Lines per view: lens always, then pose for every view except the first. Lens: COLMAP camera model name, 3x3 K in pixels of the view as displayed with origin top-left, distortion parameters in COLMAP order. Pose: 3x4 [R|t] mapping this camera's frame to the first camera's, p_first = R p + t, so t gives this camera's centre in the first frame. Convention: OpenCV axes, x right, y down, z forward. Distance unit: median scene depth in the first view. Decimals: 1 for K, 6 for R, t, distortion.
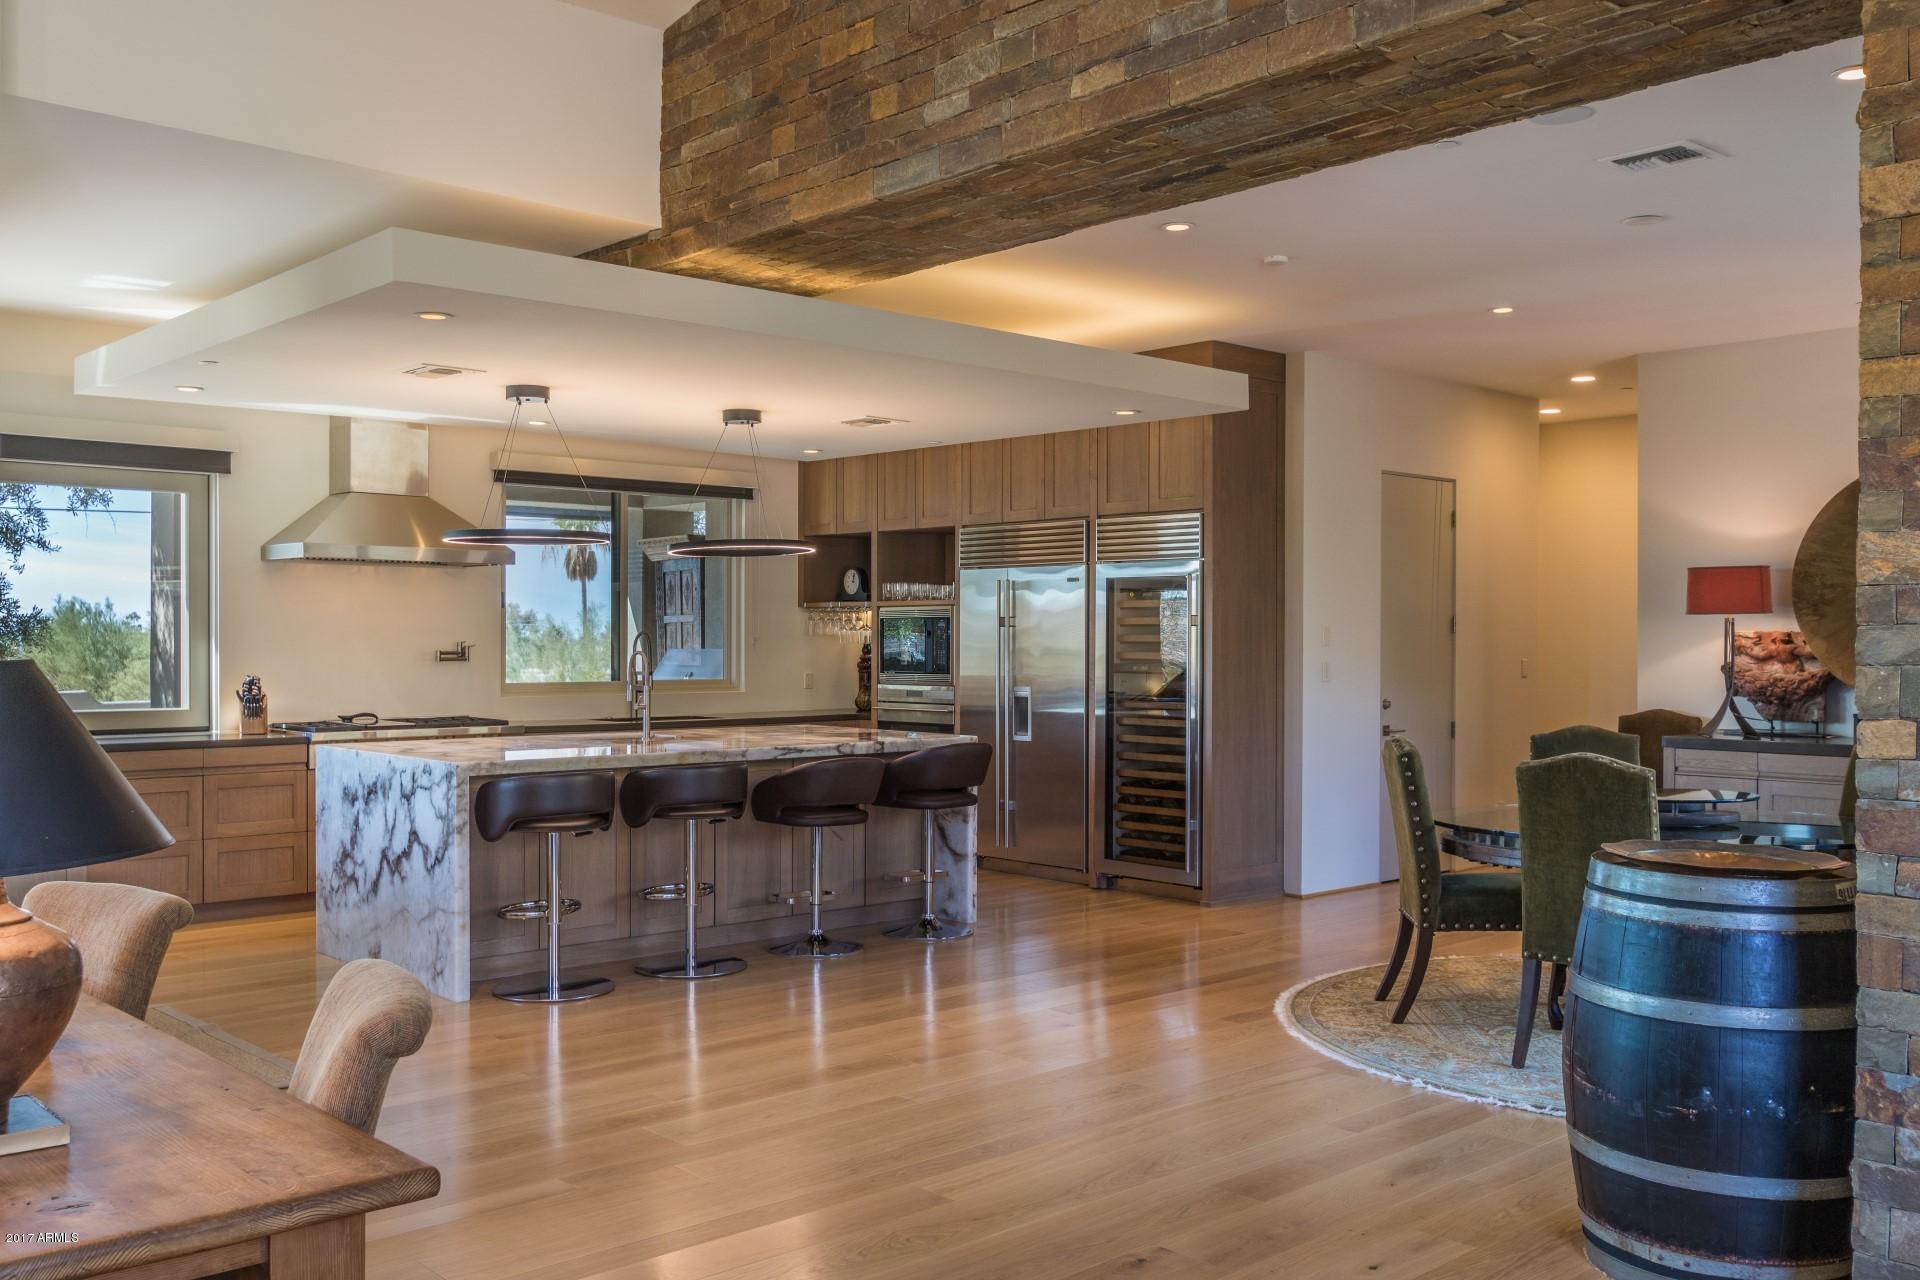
lens RADIAL K [[1671.5, 0, 952.7], [0, 1671.5, 649.0], [0, 0, 1]] dist [0.000038, -0.012020]
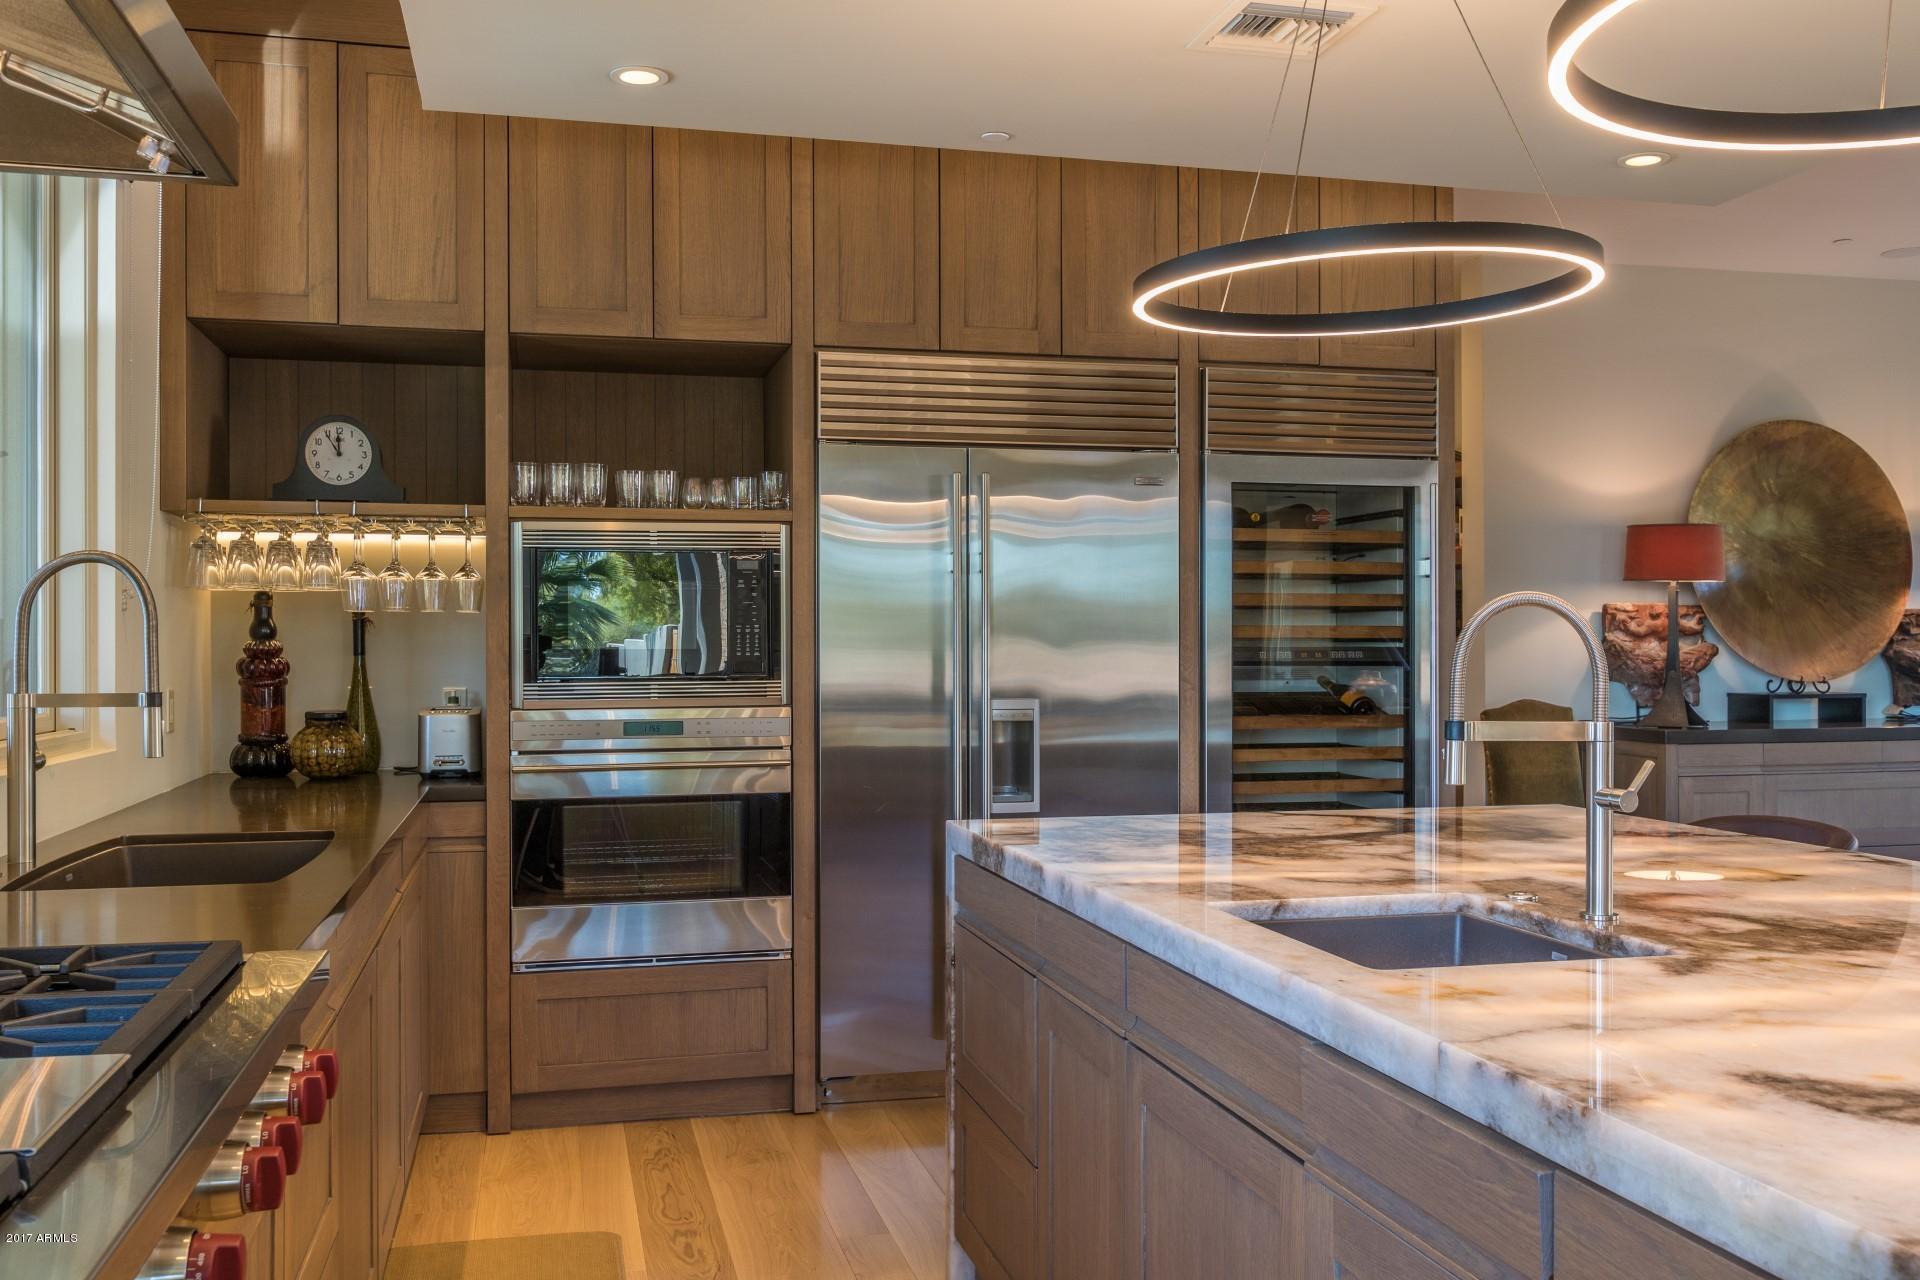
lens RADIAL K [[1671.5, 0, 963.1], [0, 1671.5, 643.0], [0, 0, 1]] dist [0.000038, -0.012020]
pose [[0.477861, -0.002795, 0.878431, -0.447767], [0.009267, 0.999955, -0.001860, 0.008317], [-0.878386, 0.009029, 0.477866, 0.916922]]
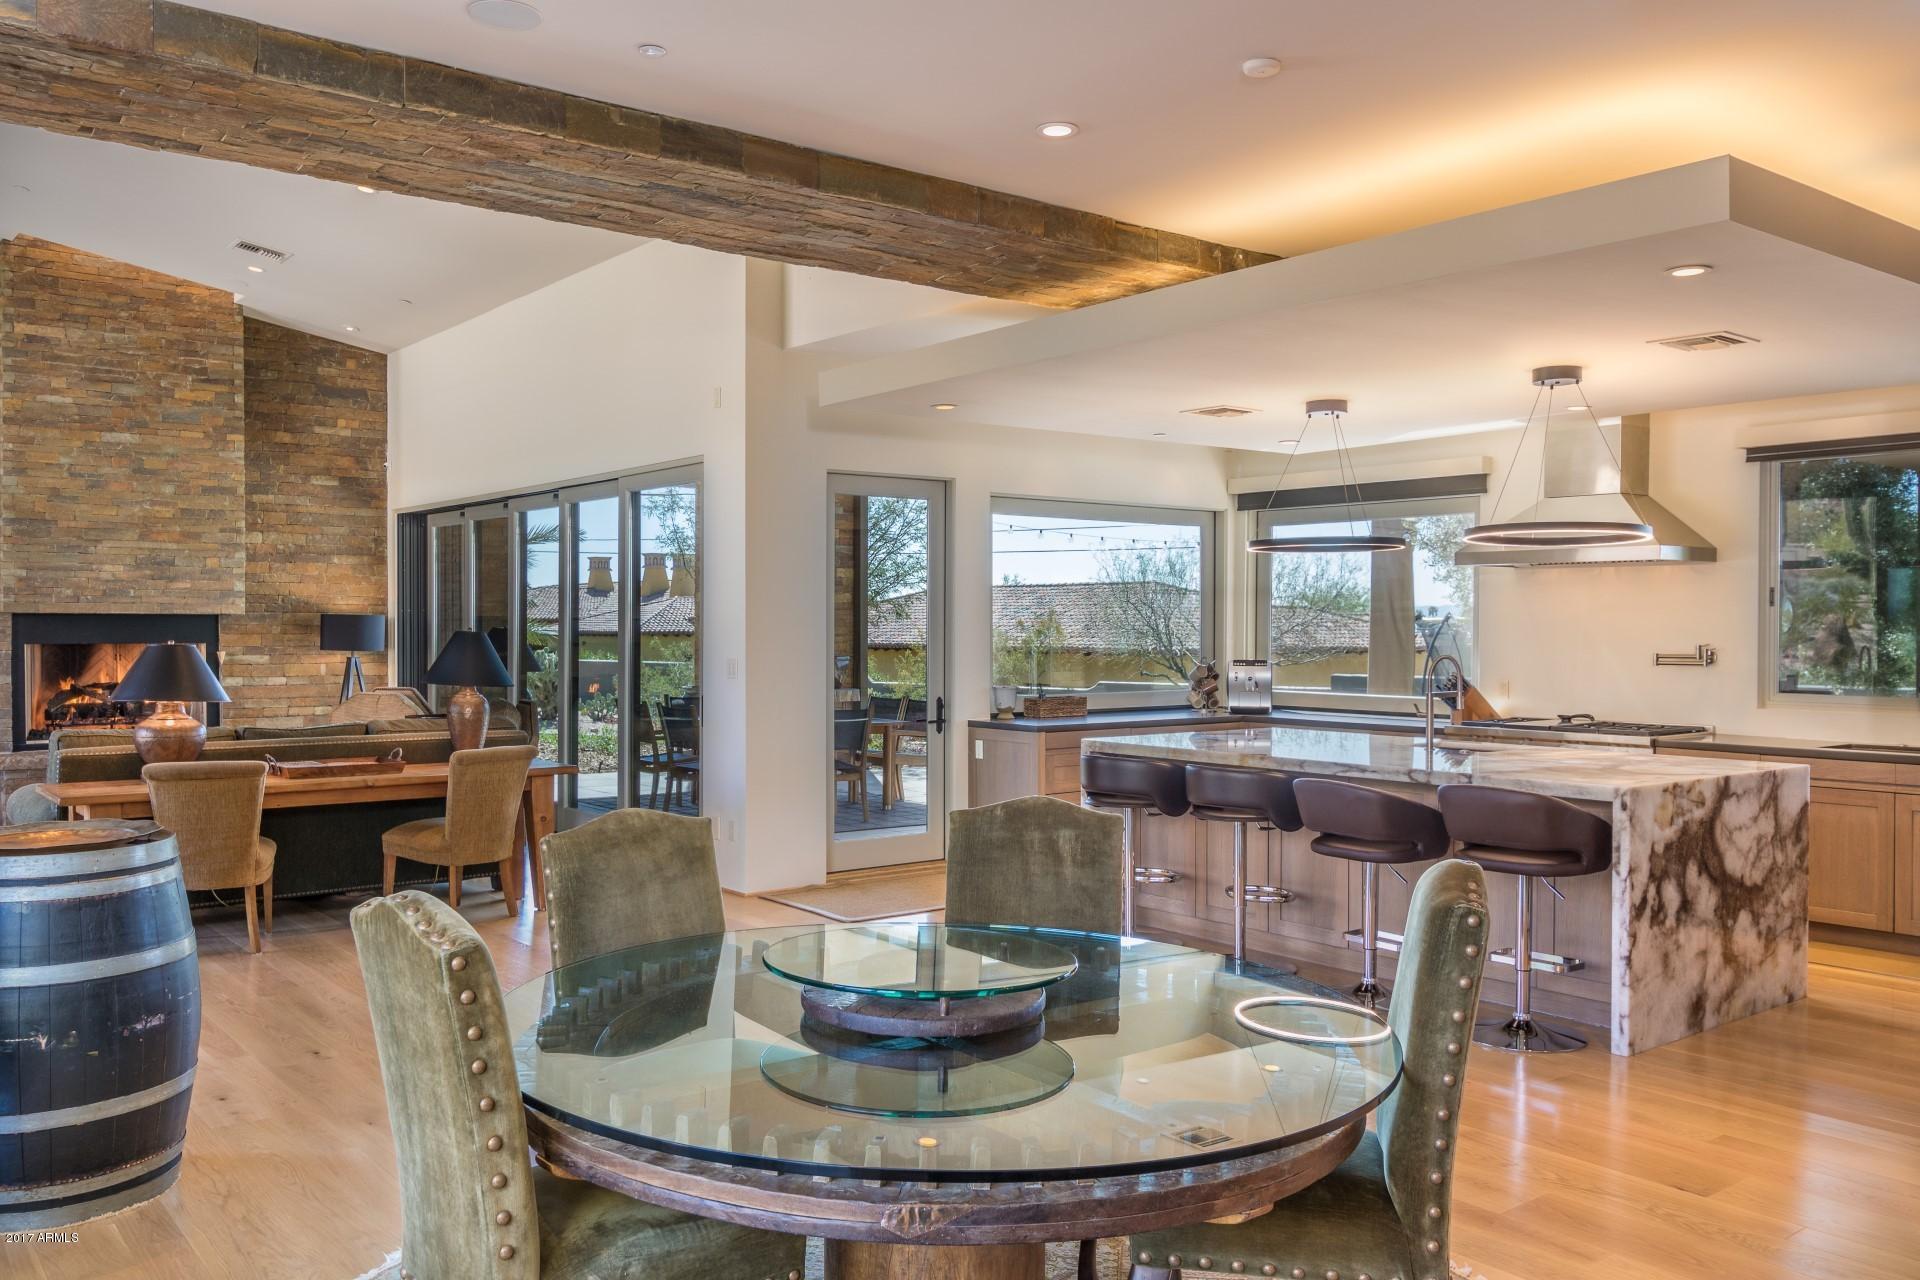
lens RADIAL K [[1528.2, 0, 949.6], [0, 1528.2, 638.2], [0, 0, 1]] dist [-0.010385, -0.003490]
pose [[-0.076811, 0.004088, -0.997037, 0.656812], [-0.008847, 0.999949, 0.004781, -0.009292], [0.997006, 0.009188, -0.076771, 0.762763]]
